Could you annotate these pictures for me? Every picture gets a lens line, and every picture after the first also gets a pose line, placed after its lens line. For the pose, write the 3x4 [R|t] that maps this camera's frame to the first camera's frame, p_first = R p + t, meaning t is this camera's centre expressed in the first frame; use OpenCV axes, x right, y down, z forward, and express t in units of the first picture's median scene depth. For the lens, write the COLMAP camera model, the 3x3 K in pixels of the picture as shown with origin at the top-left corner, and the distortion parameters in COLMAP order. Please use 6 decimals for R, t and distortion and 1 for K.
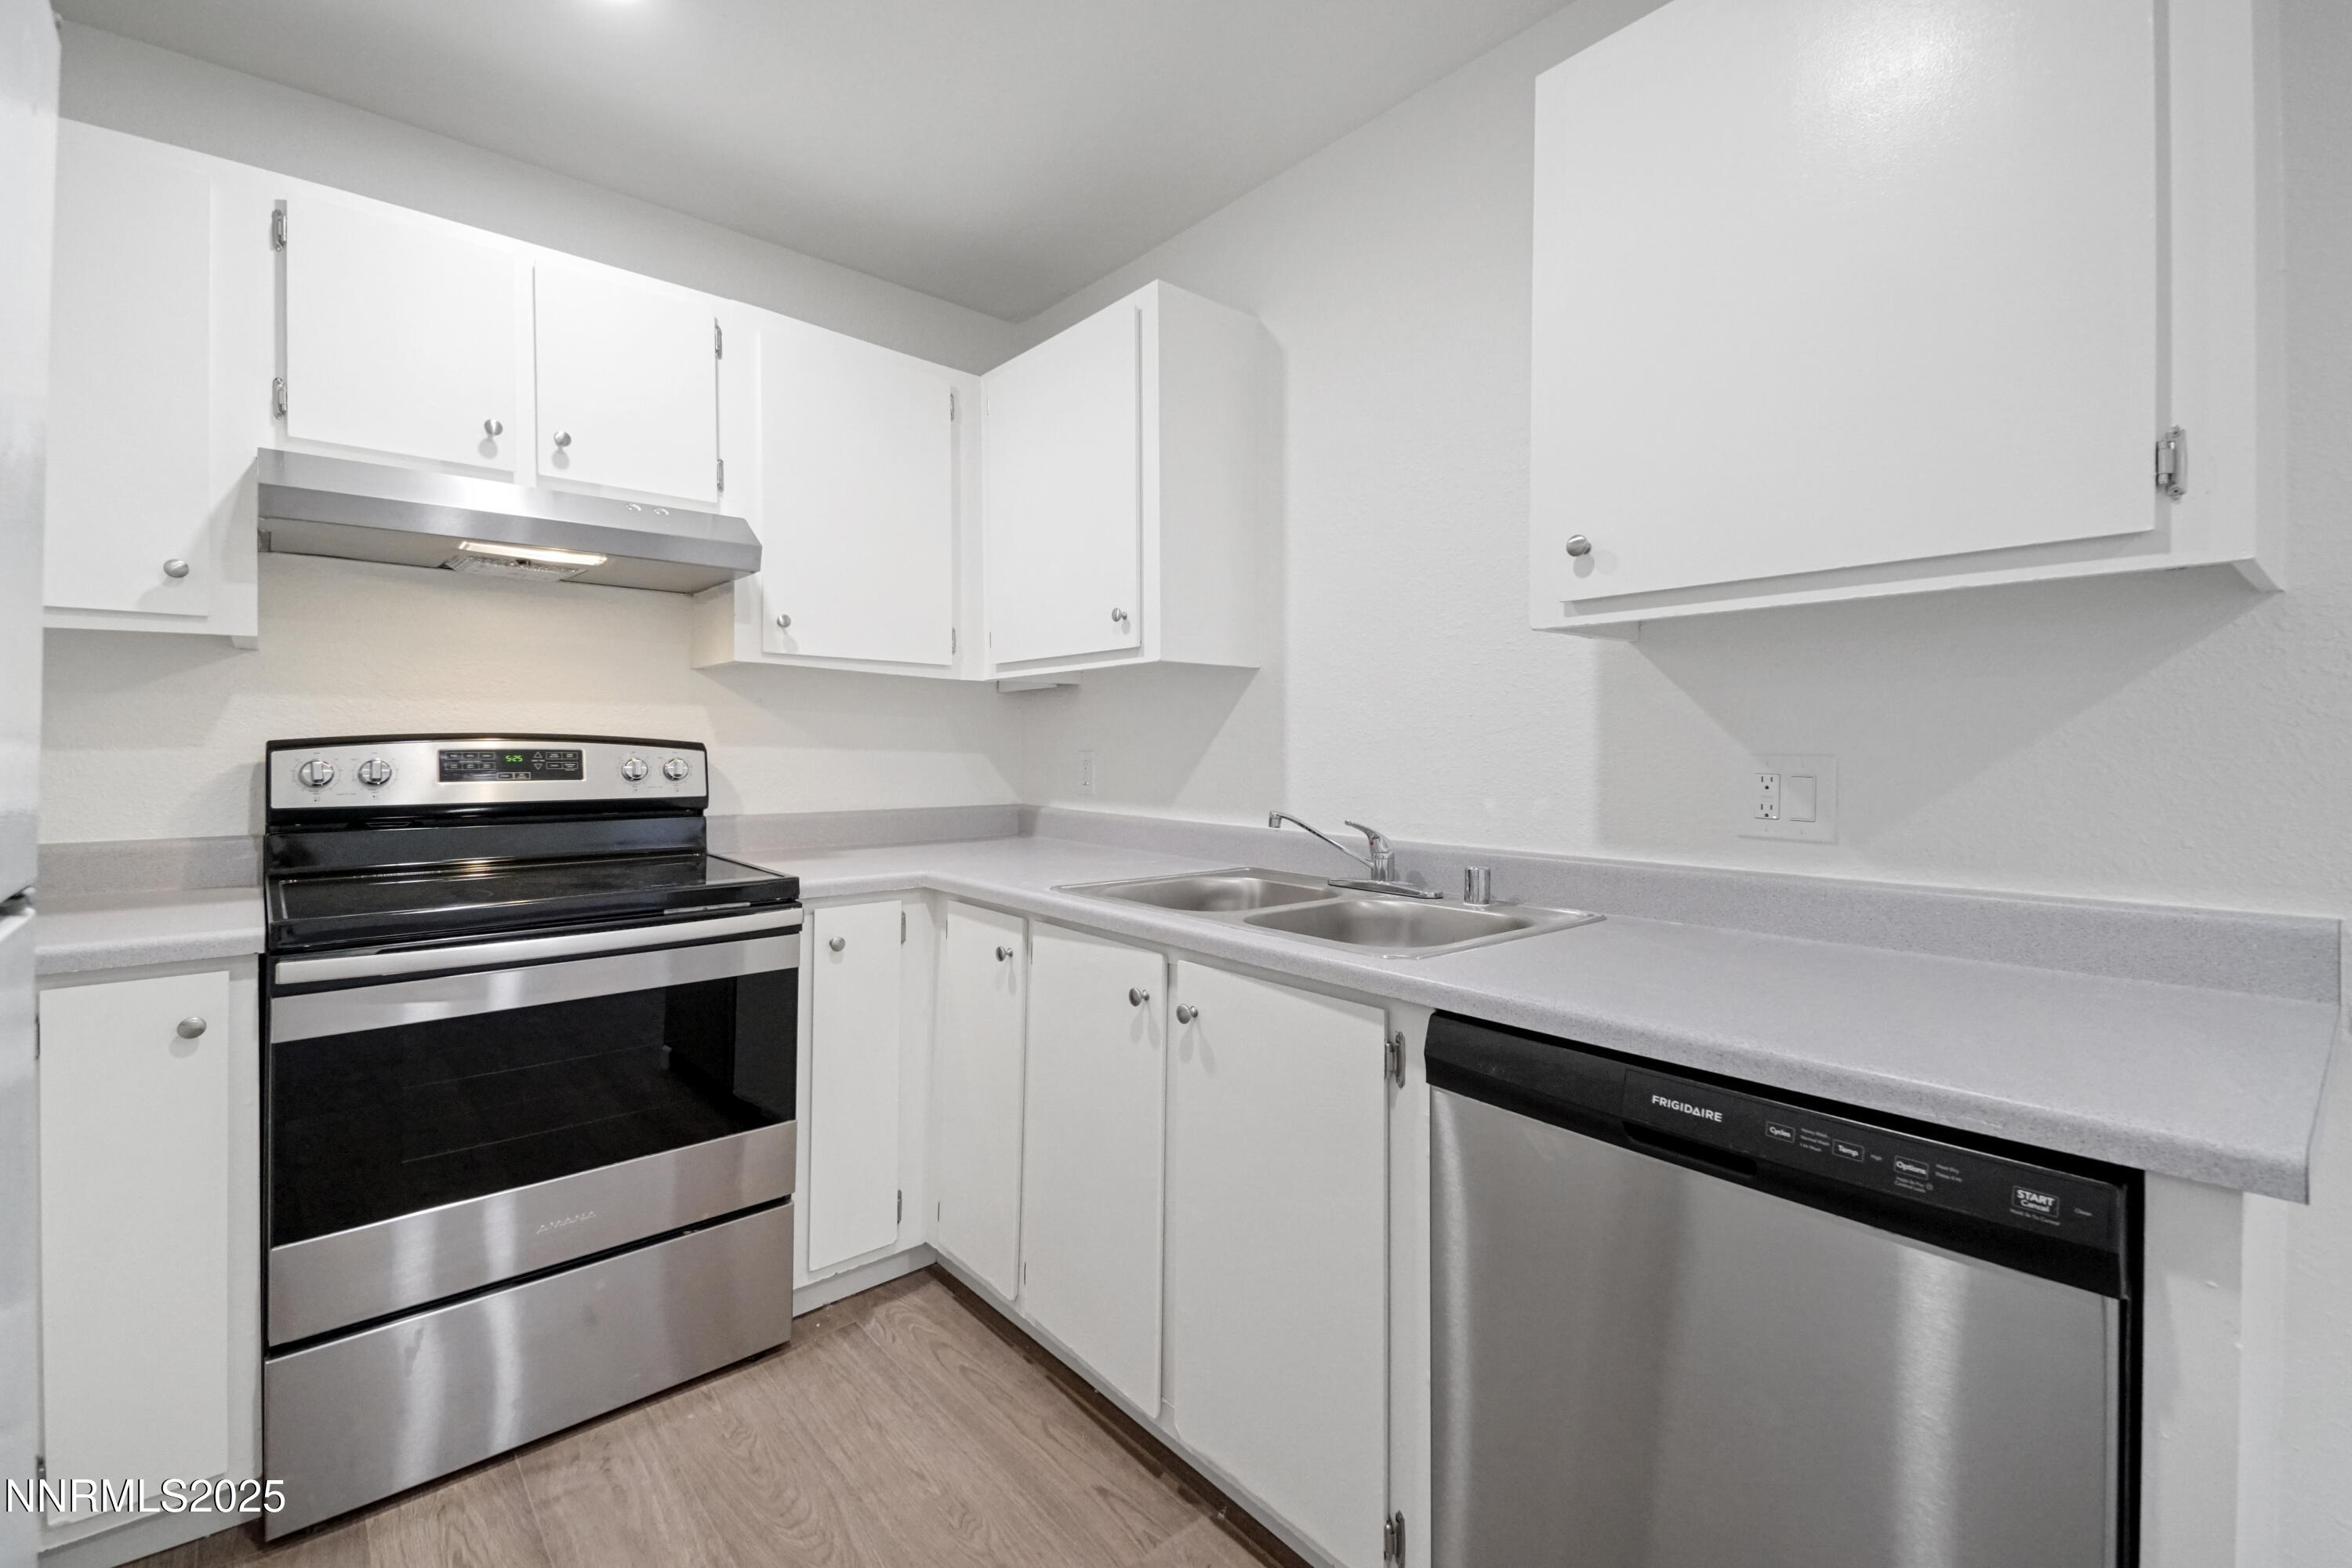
lens RADIAL K [[1027.6, 0, 1175.8], [0, 1027.6, 759.0], [0, 0, 1]] dist [0.023797, -0.003116]
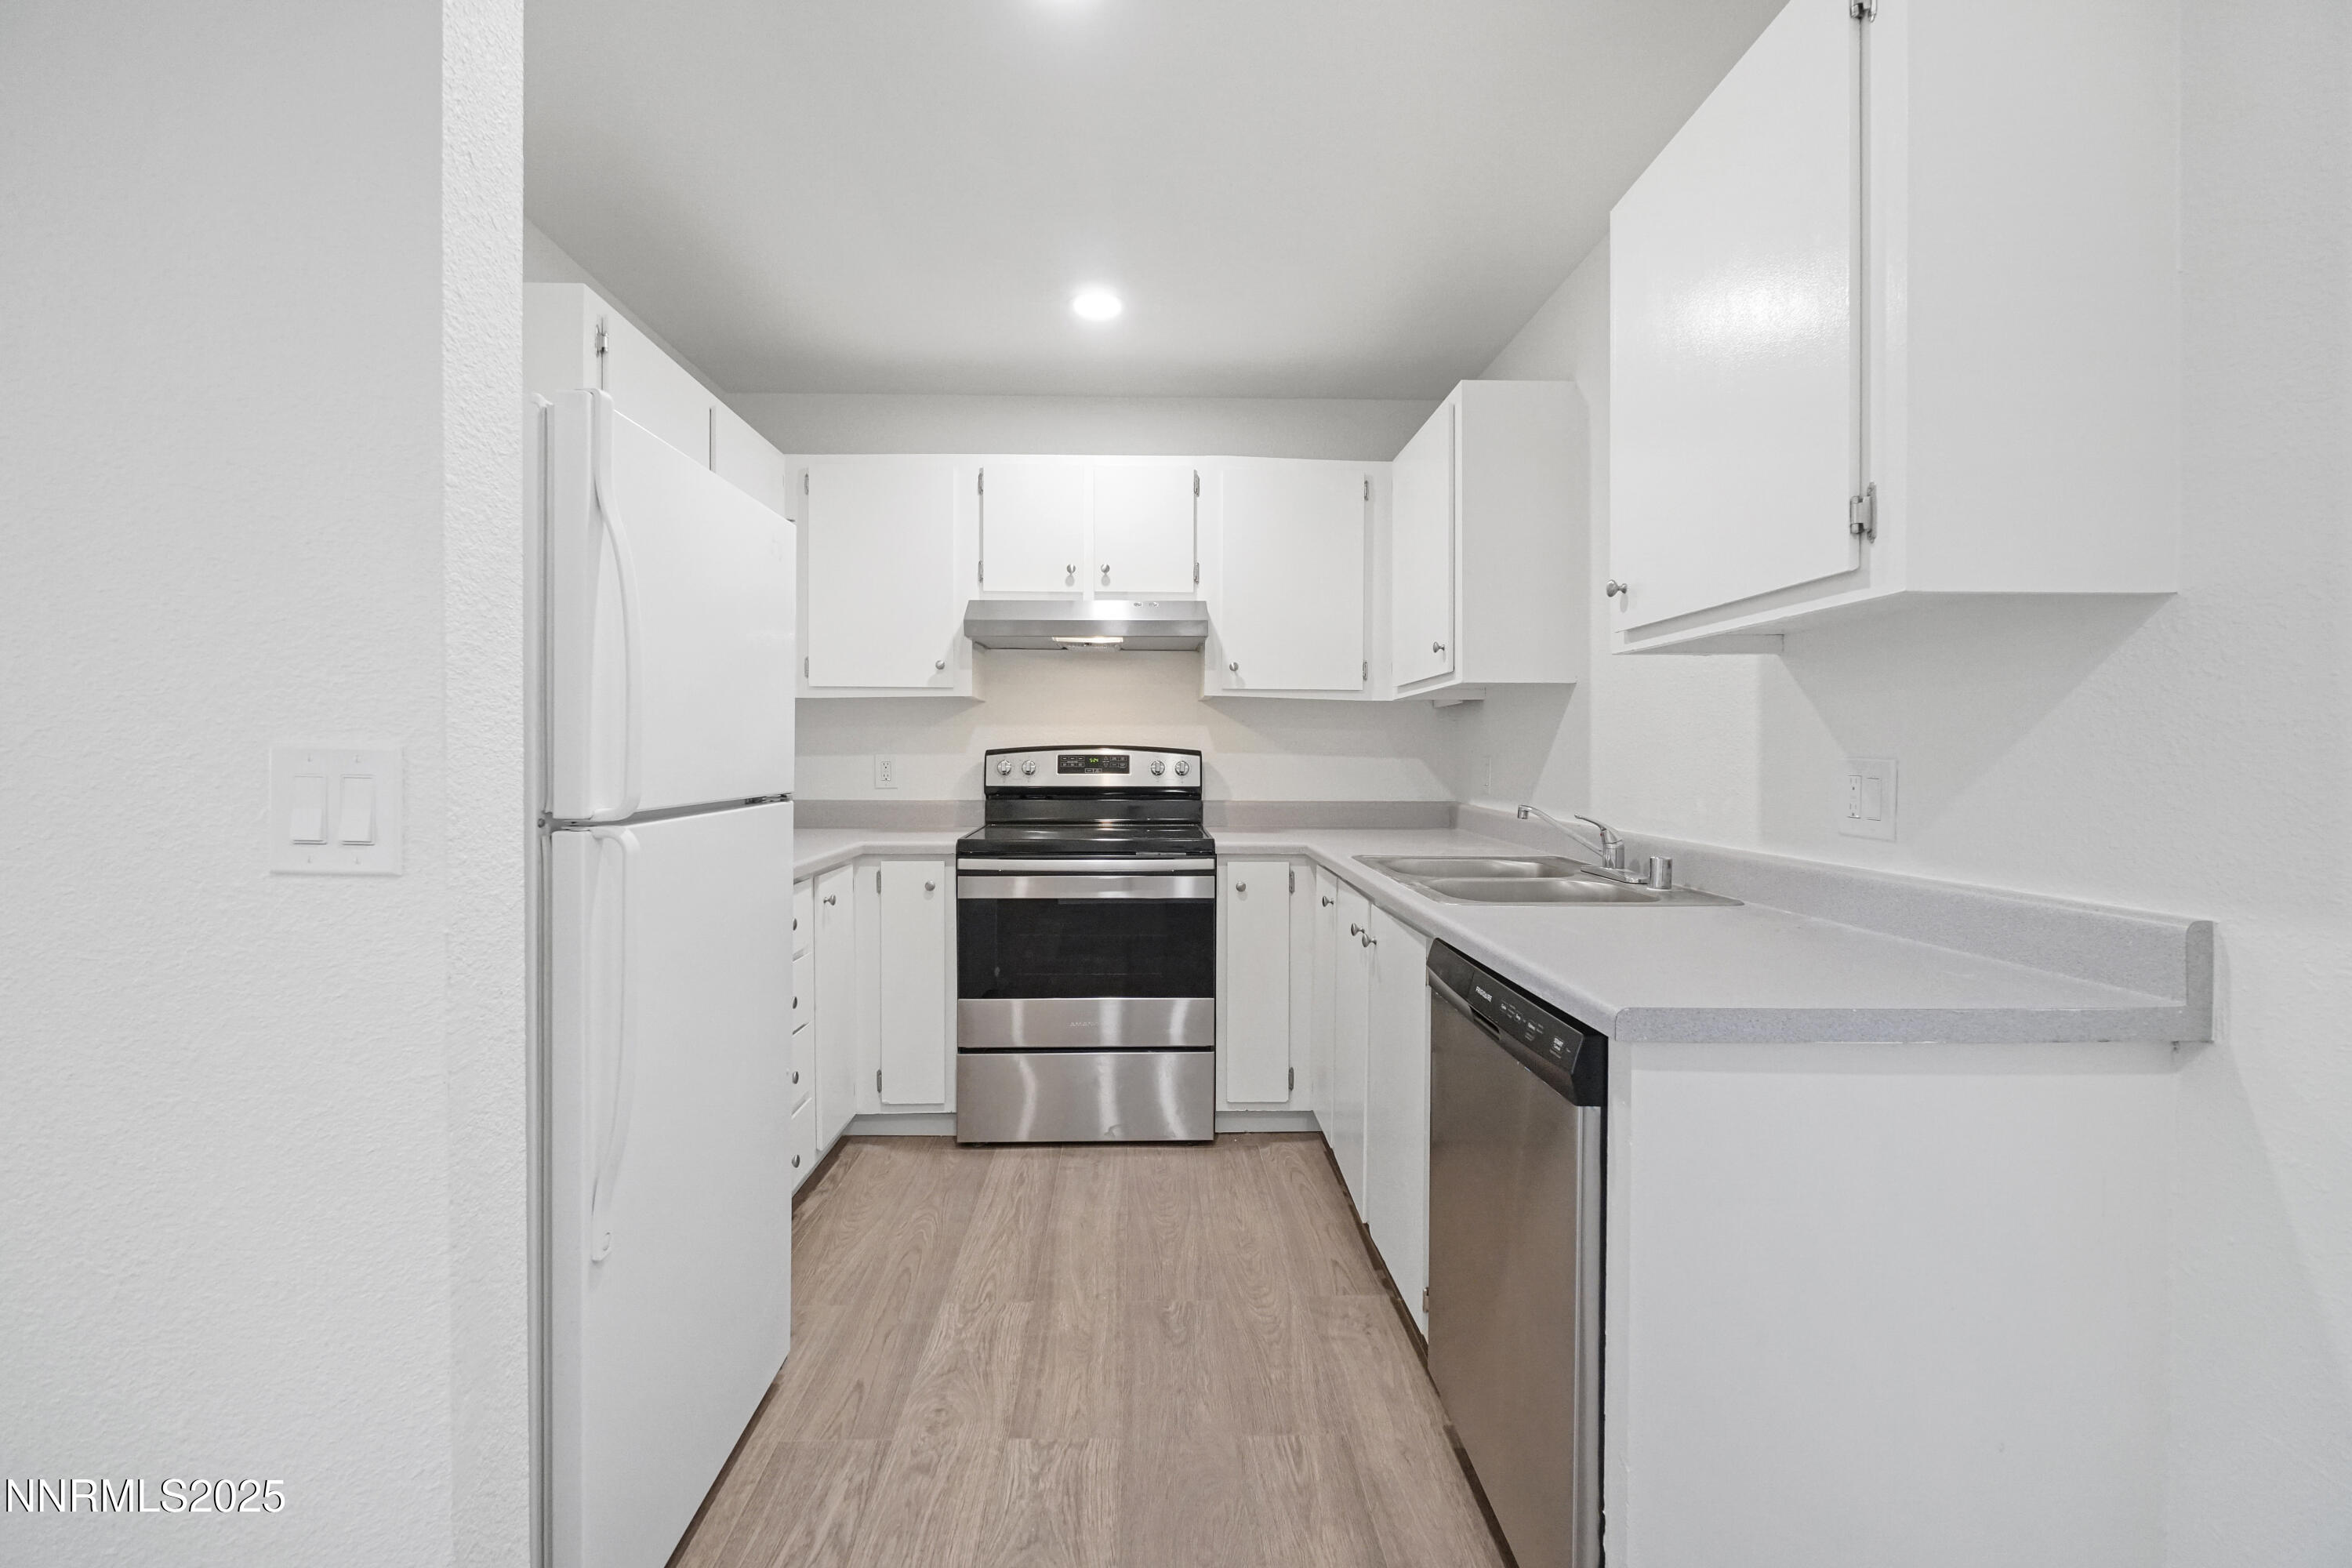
lens RADIAL K [[1027.6, 0, 1160.0], [0, 1027.6, 786.5], [0, 0, 1]] dist [0.023797, -0.003116]
pose [[0.769156, 0.019613, -0.638760, 0.600360], [-0.007985, 0.999746, 0.021083, 0.007009], [0.639011, -0.011116, 0.769117, -0.242976]]
